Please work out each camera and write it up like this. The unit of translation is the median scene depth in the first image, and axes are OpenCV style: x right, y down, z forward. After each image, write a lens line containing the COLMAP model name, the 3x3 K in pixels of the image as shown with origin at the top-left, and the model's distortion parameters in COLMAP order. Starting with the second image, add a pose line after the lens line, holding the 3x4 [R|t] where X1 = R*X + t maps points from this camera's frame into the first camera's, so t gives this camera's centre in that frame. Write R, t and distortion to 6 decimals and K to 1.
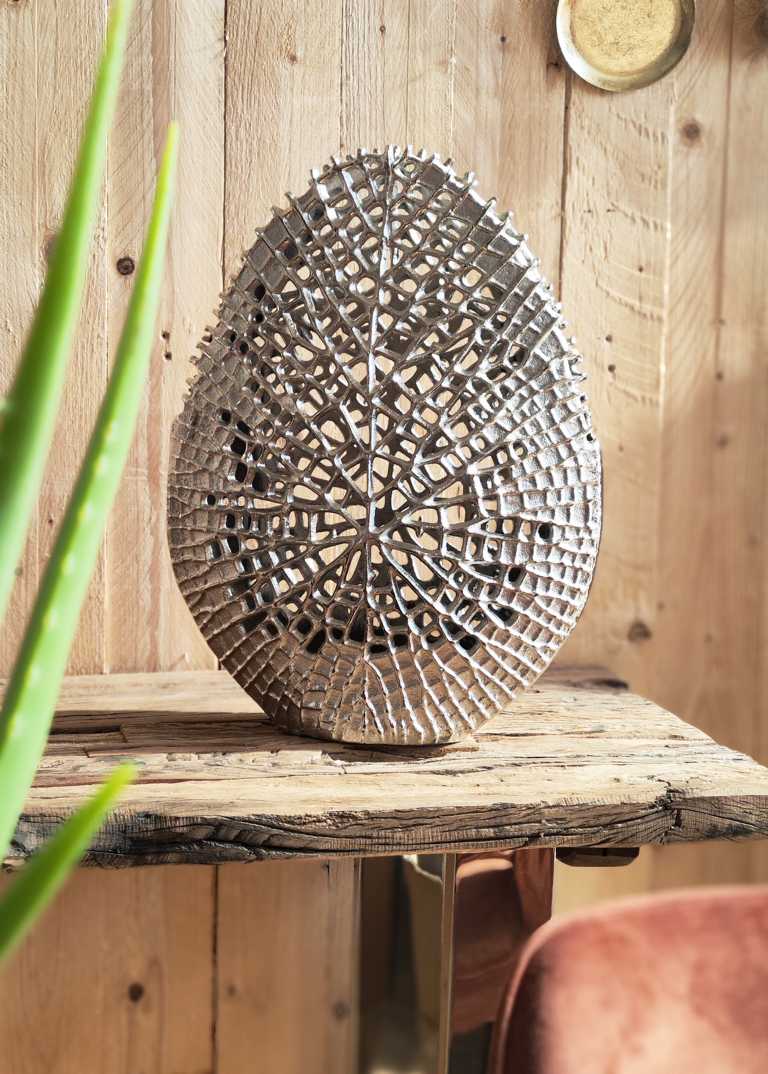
lens RADIAL K [[1942.6, 0, 280.8], [0, 1942.6, 483.9], [0, 0, 1]] dist [0.139572, 0.000000]
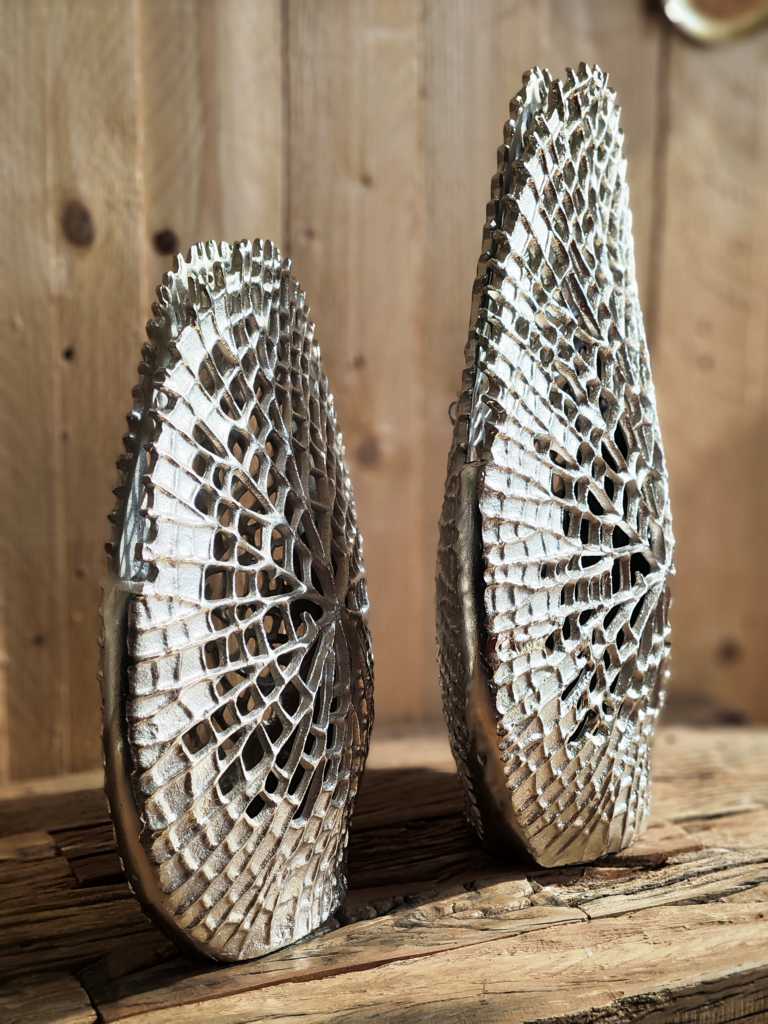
lens RADIAL K [[1419.6, 0, 397.4], [0, 1419.6, 512.0], [0, 0, 1]] dist [0.035126, 0.000000]
pose [[0.967524, -0.047357, 0.248304, -0.157903], [0.038991, 0.998497, 0.038509, -0.026041], [-0.249755, -0.027577, 0.967916, 0.493509]]
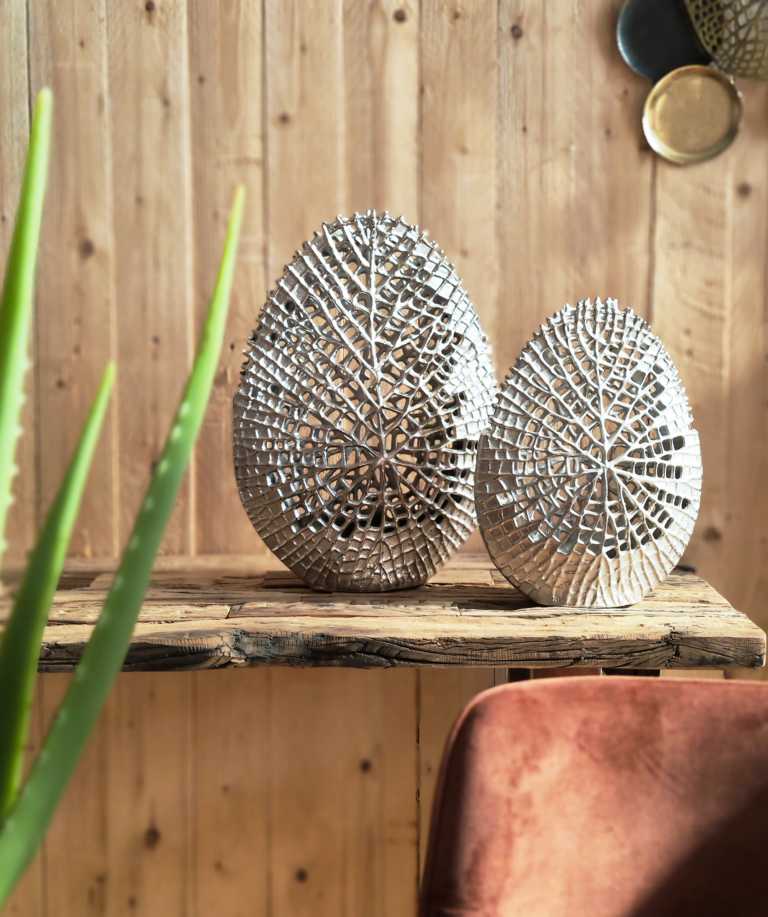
lens RADIAL K [[1443.8, 0, 380.9], [0, 1443.8, 406.8], [0, 0, 1]] dist [0.132100, 0.000000]
pose [[0.980683, 0.000628, -0.195605, 0.189553], [-0.006660, 0.999522, -0.030183, 0.018906], [0.195492, 0.030902, 0.980218, -0.130340]]
